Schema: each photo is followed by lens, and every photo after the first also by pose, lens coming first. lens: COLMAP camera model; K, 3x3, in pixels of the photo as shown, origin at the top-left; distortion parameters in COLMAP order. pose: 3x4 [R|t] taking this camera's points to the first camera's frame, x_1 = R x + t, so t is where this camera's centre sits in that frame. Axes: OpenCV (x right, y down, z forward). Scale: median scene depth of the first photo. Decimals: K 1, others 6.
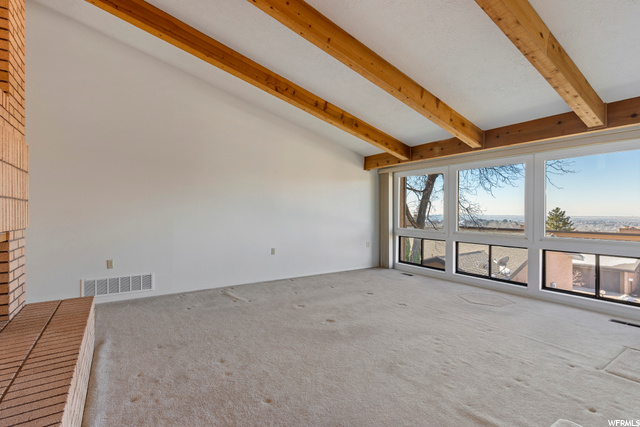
lens RADIAL K [[301.8, 0, 318.7], [0, 301.8, 212.8], [0, 0, 1]] dist [0.000687, 0.000121]
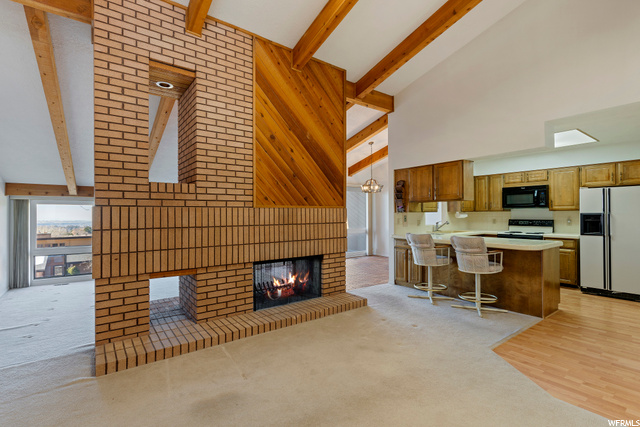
lens RADIAL K [[301.8, 0, 319.5], [0, 301.8, 210.7], [0, 0, 1]] dist [0.000687, 0.000121]
pose [[-0.056124, 0.009911, 0.998375, -0.933713], [0.002040, 0.999950, -0.009812, -0.078095], [-0.998422, 0.001486, -0.056142, -0.002943]]
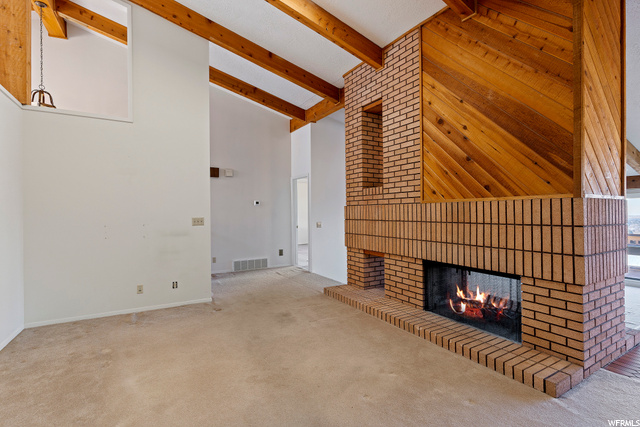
lens RADIAL K [[301.8, 0, 319.5], [0, 301.8, 209.7], [0, 0, 1]] dist [0.000687, 0.000121]
pose [[0.998237, -0.006796, -0.058971, -0.509203], [0.006496, 0.999965, -0.005287, -0.076073], [0.059005, 0.004894, 0.998246, -0.477946]]
